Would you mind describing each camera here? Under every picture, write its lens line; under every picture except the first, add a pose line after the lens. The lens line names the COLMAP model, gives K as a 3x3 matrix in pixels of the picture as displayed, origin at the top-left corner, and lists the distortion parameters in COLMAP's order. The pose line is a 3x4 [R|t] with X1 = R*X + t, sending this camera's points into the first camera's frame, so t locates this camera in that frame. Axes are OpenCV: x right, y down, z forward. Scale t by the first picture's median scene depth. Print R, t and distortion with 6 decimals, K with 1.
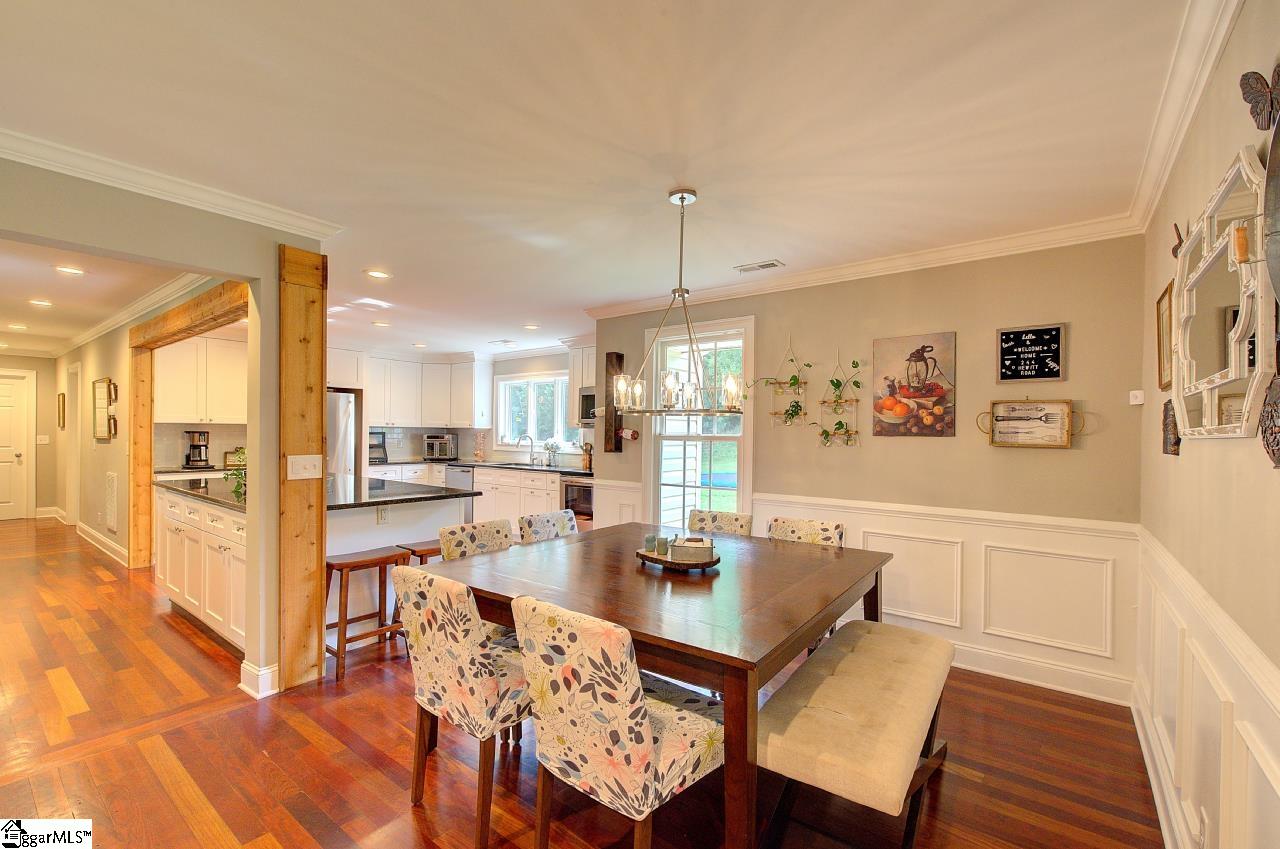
lens RADIAL K [[559.8, 0, 641.3], [0, 559.8, 436.2], [0, 0, 1]] dist [-0.001592, -0.000038]
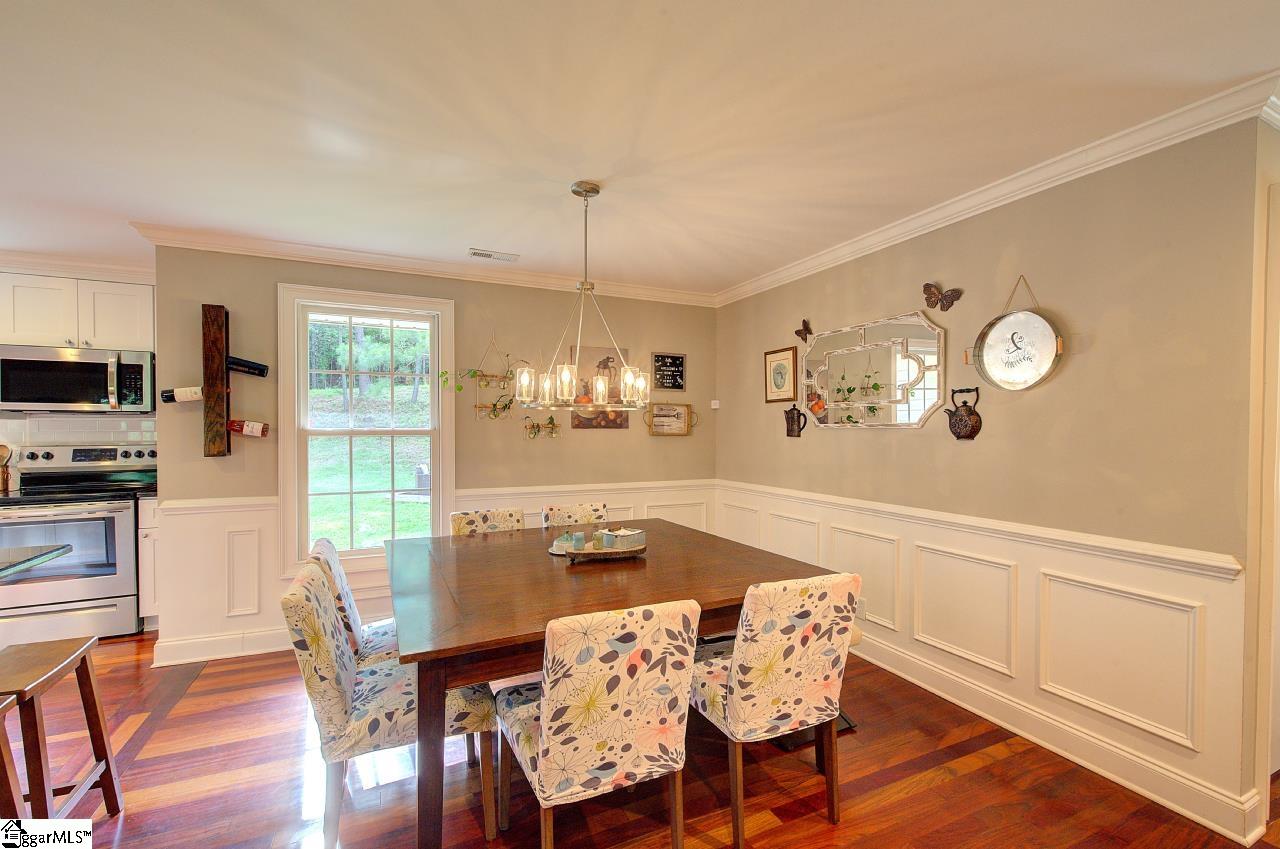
lens RADIAL K [[548.5, 0, 643.3], [0, 548.5, 439.5], [0, 0, 1]] dist [-0.002514, -0.000439]
pose [[0.460050, -0.027985, 0.887452, -0.270824], [0.007163, 0.999588, 0.027808, -0.004072], [-0.887864, -0.006437, 0.460061, 0.168750]]
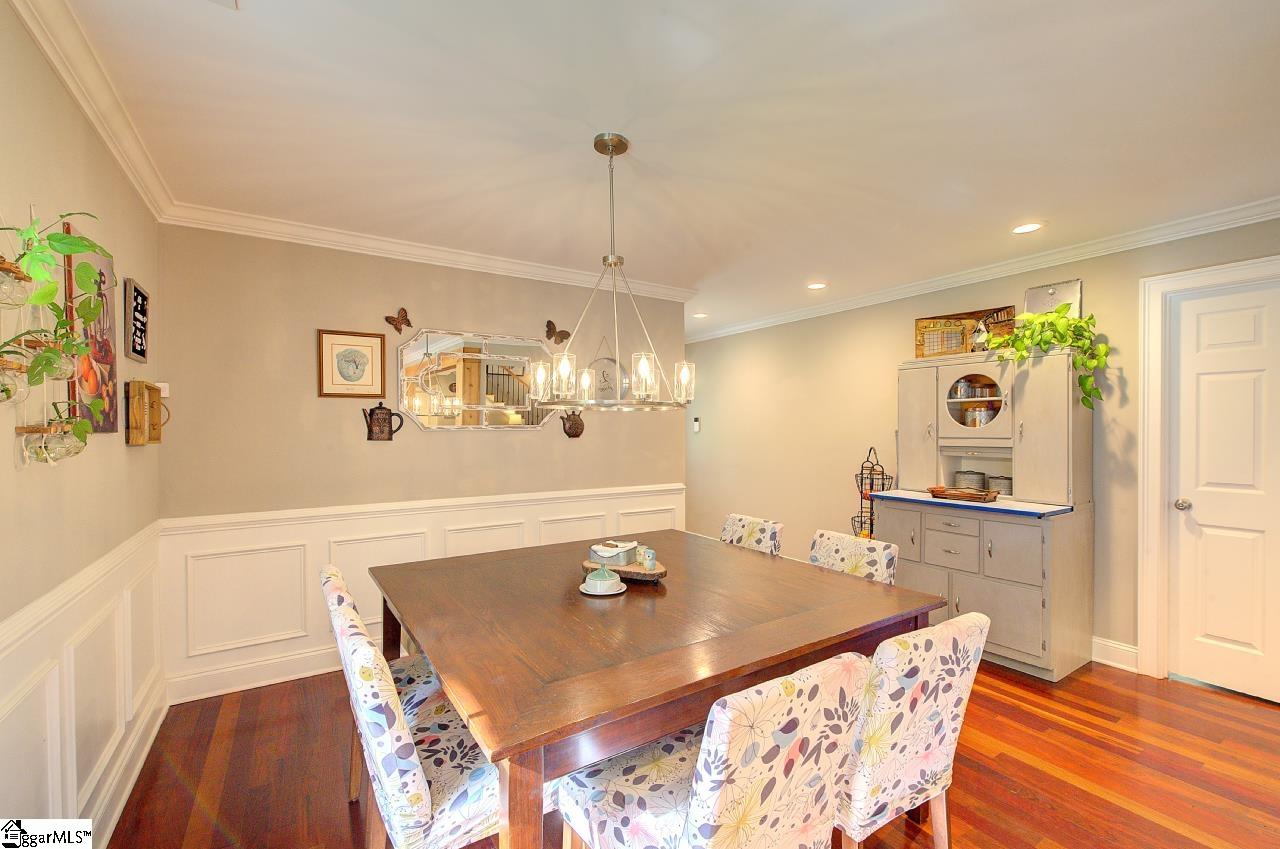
lens RADIAL K [[559.8, 0, 641.3], [0, 559.8, 436.2], [0, 0, 1]] dist [-0.001592, -0.000038]
pose [[-0.937567, -0.009768, 0.347668, -0.079994], [-0.003658, 0.999827, 0.018226, -0.003527], [-0.347786, 0.015816, -0.937440, 0.669821]]
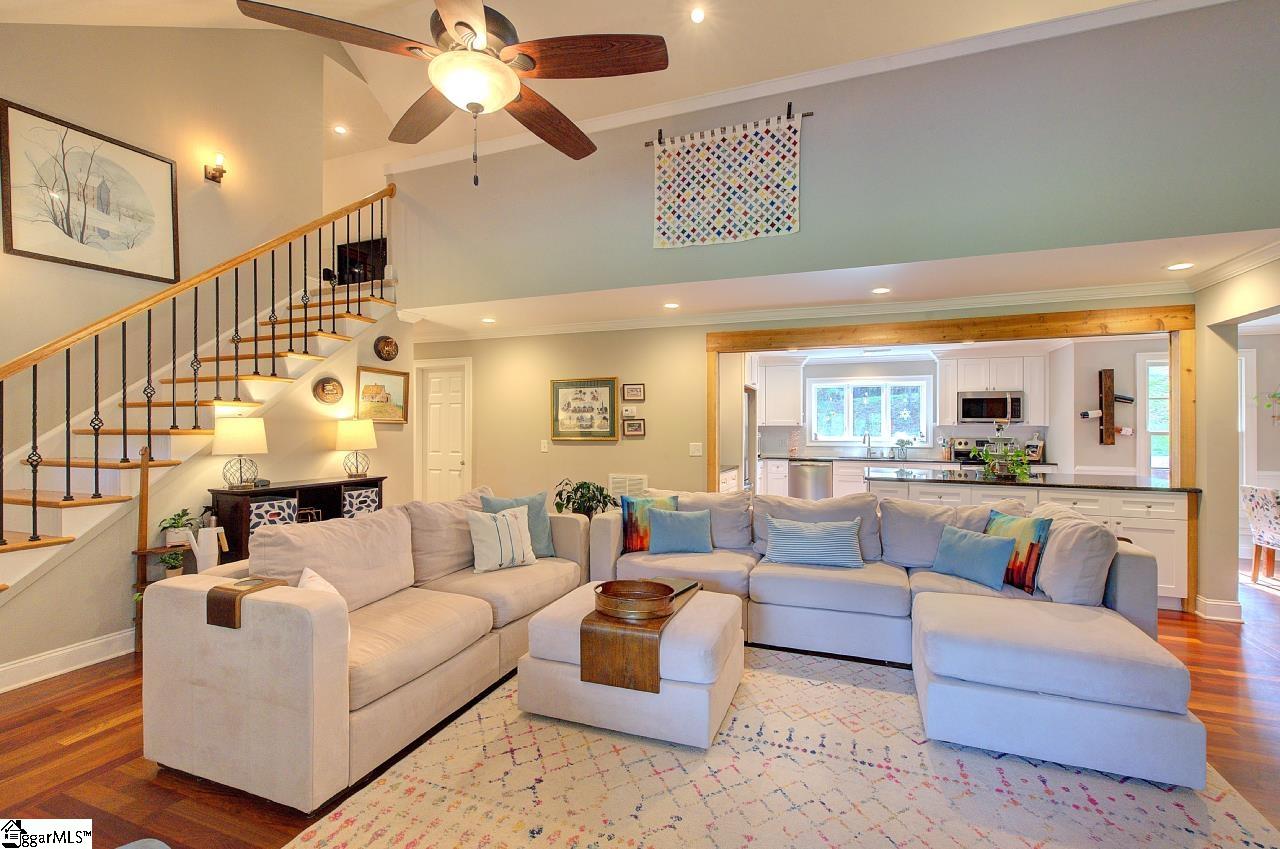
lens RADIAL K [[559.8, 0, 641.3], [0, 559.8, 436.2], [0, 0, 1]] dist [-0.001592, -0.000038]
pose [[0.956855, -0.011856, 0.290322, -1.041451], [0.008244, 0.999873, 0.013661, -0.013442], [-0.290447, -0.010678, 0.956831, 0.036430]]
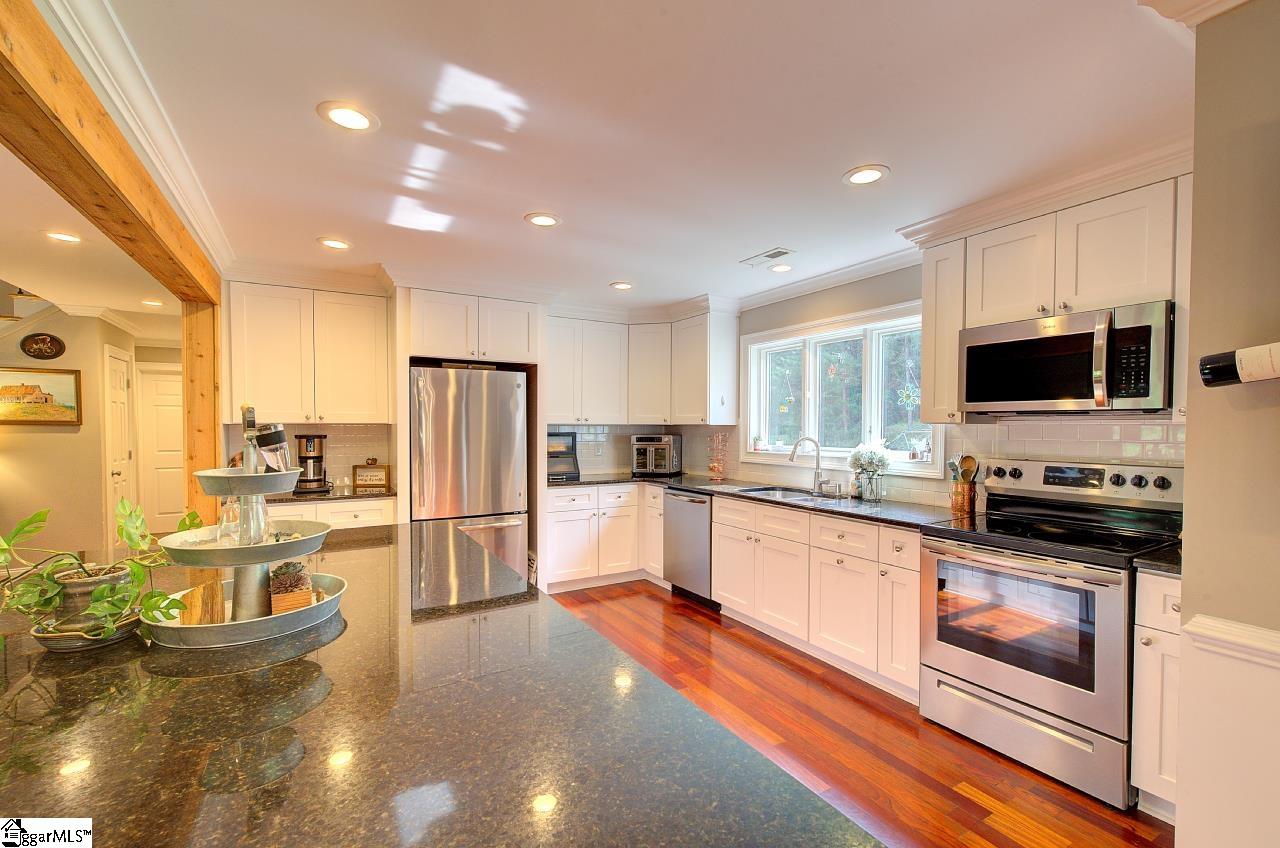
lens RADIAL K [[559.8, 0, 641.3], [0, 559.8, 435.7], [0, 0, 1]] dist [-0.001592, -0.000038]
pose [[0.931691, -0.003182, -0.363238, -0.166839], [0.007332, 0.999923, 0.010045, -0.010728], [0.363178, -0.012022, 0.931642, 0.466673]]
